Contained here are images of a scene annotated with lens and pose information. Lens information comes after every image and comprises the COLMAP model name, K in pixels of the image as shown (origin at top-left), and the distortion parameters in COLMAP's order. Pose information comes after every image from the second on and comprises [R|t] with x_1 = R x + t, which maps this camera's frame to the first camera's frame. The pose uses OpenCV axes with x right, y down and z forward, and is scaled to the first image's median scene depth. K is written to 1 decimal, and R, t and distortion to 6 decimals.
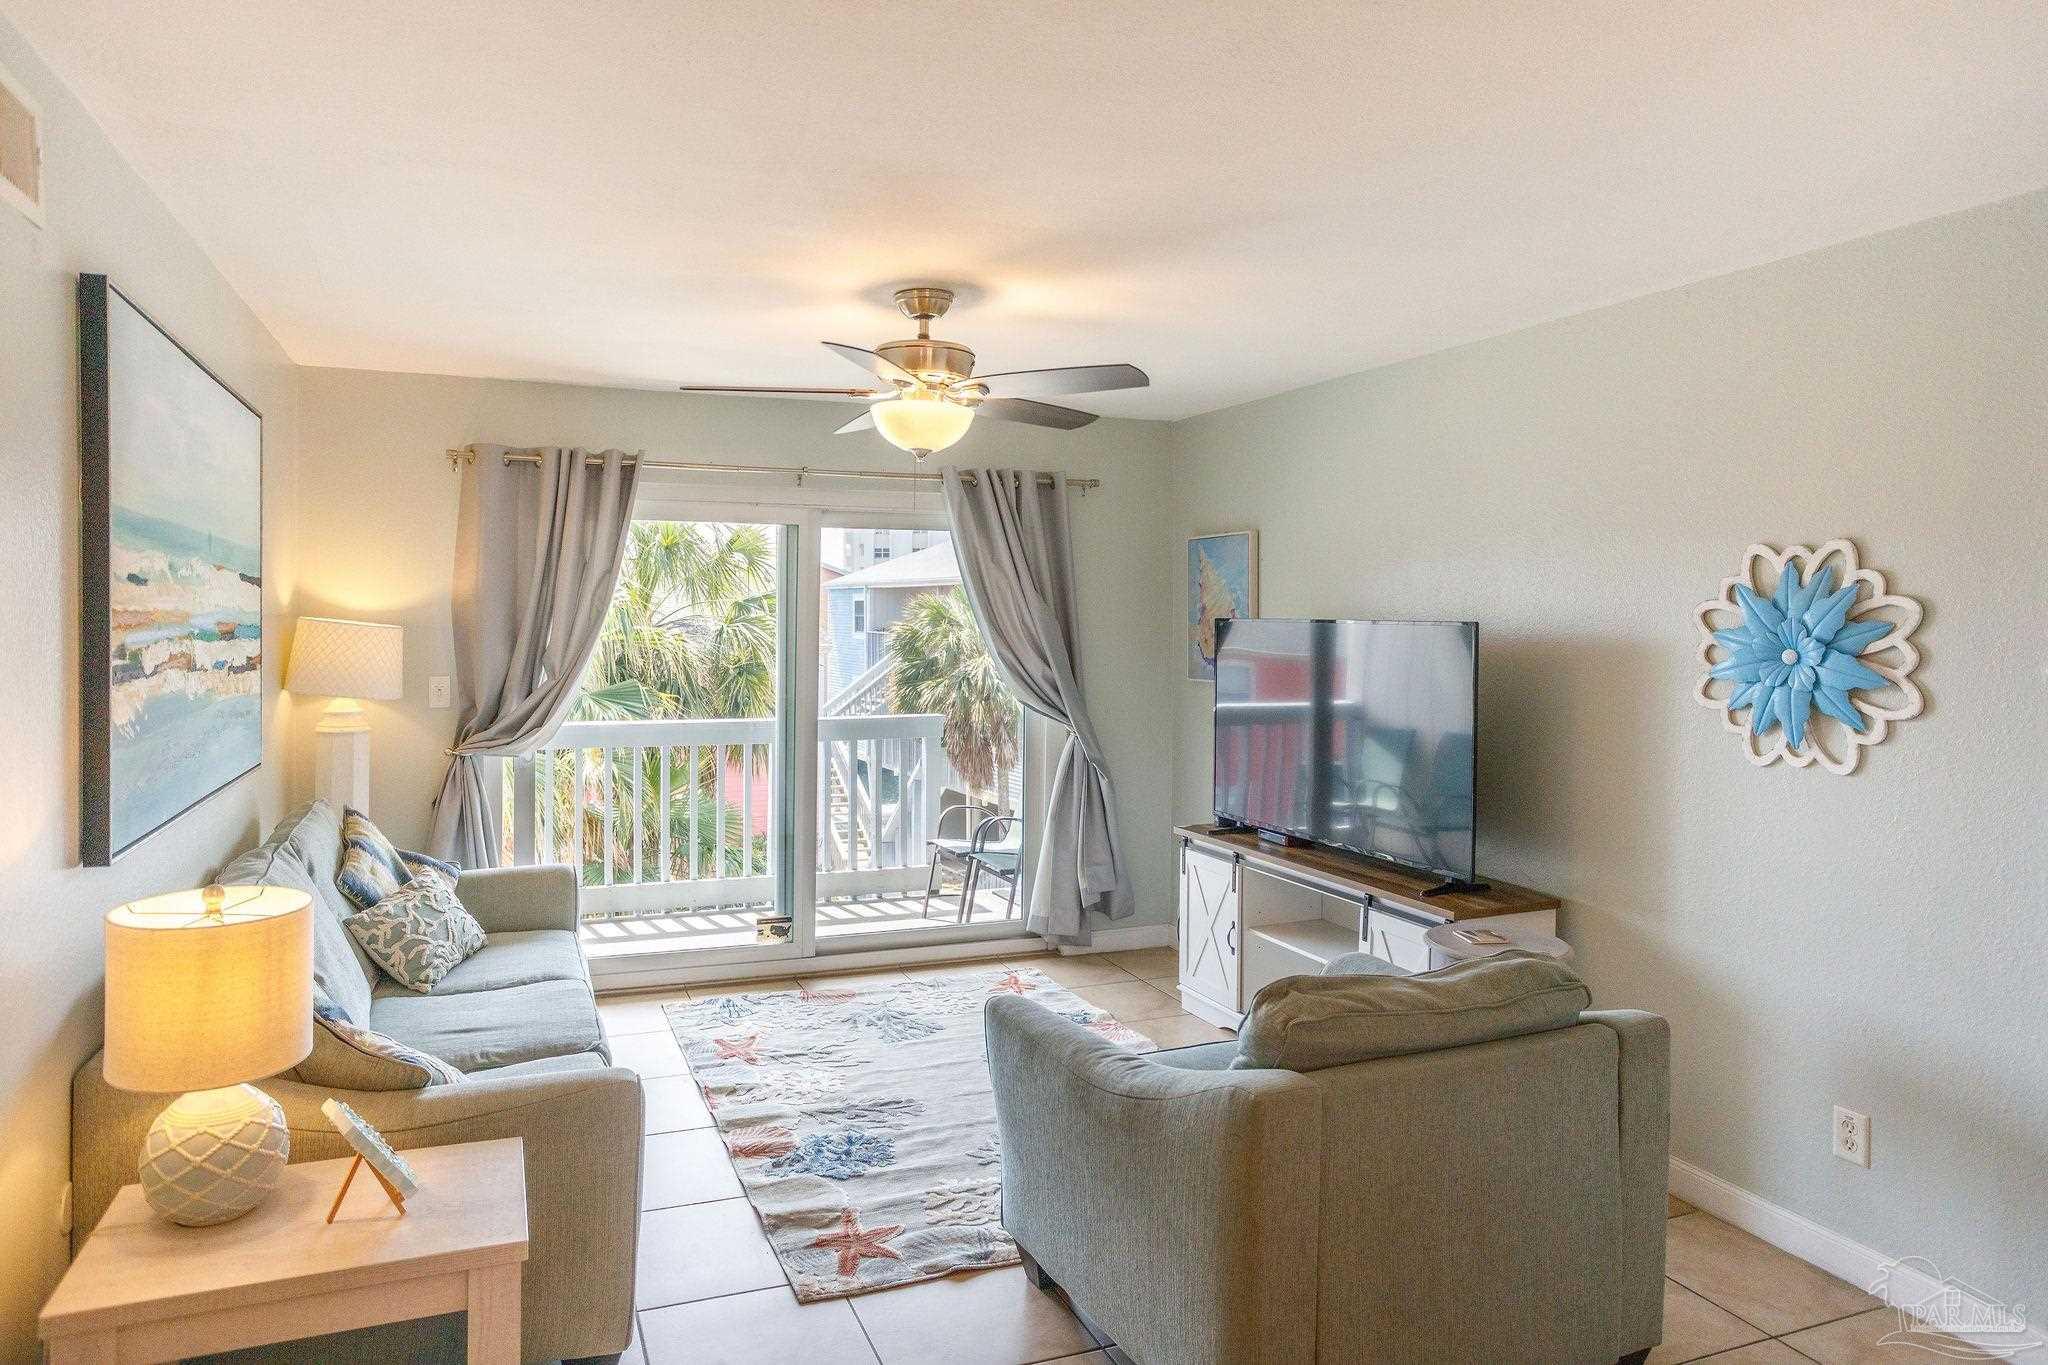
lens RADIAL K [[1315.6, 0, 1020.9], [0, 1315.6, 622.4], [0, 0, 1]] dist [-0.003733, -0.000535]
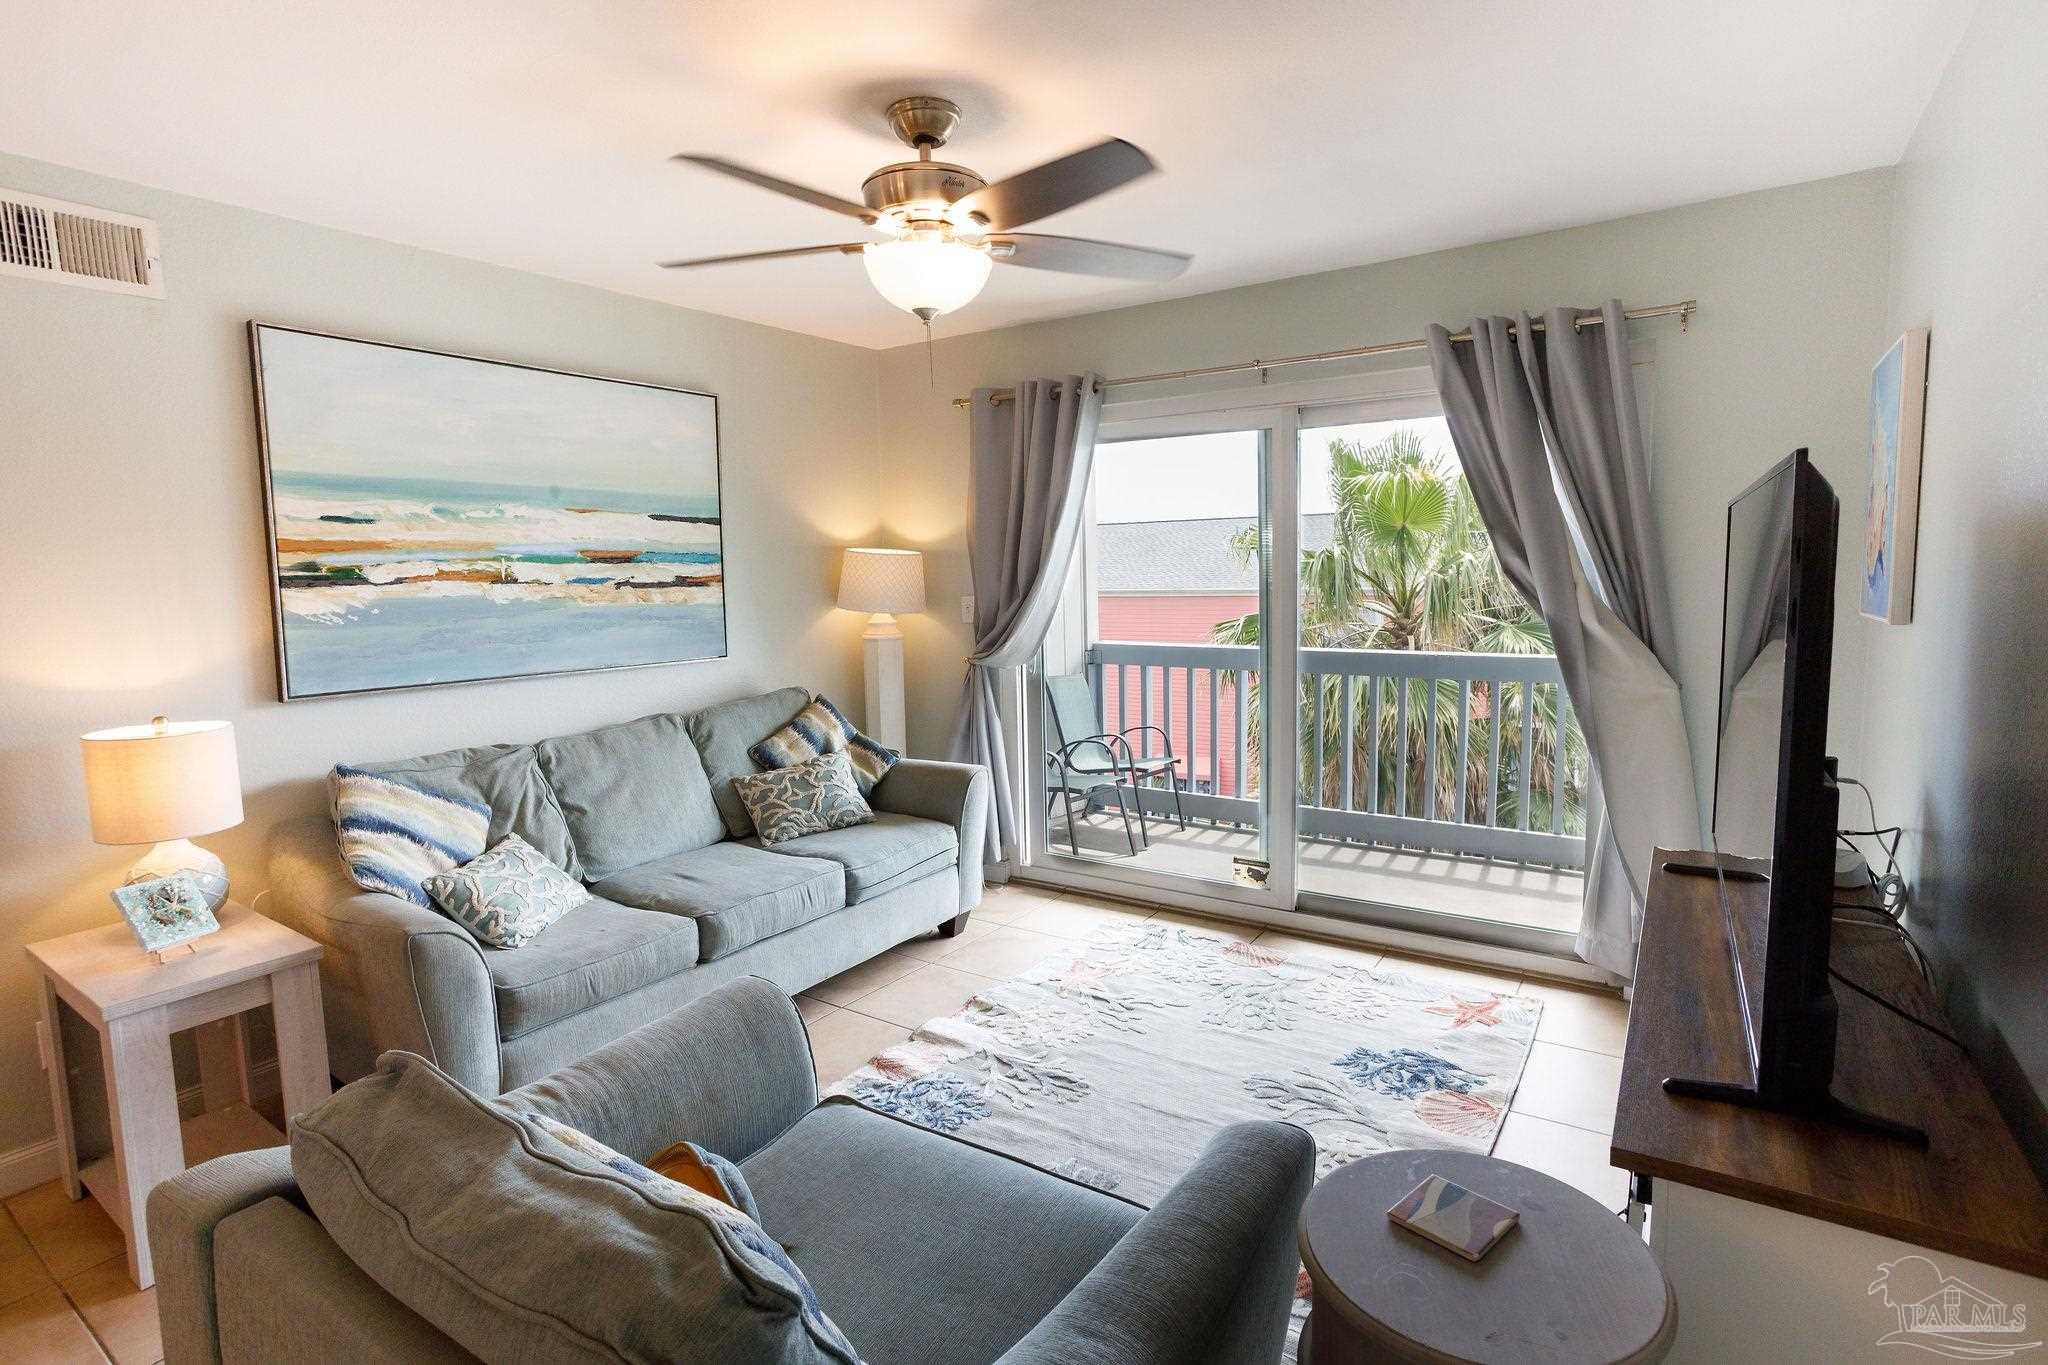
lens RADIAL K [[1086.7, 0, 1024.0], [0, 1086.7, 682.5], [0, 0, 1]] dist [-0.052269, -0.000055]
pose [[0.539917, 0.071670, -0.838662, 0.419042], [0.014620, 0.995420, 0.094479, 0.028190], [0.841592, -0.063271, 0.536396, 0.534378]]
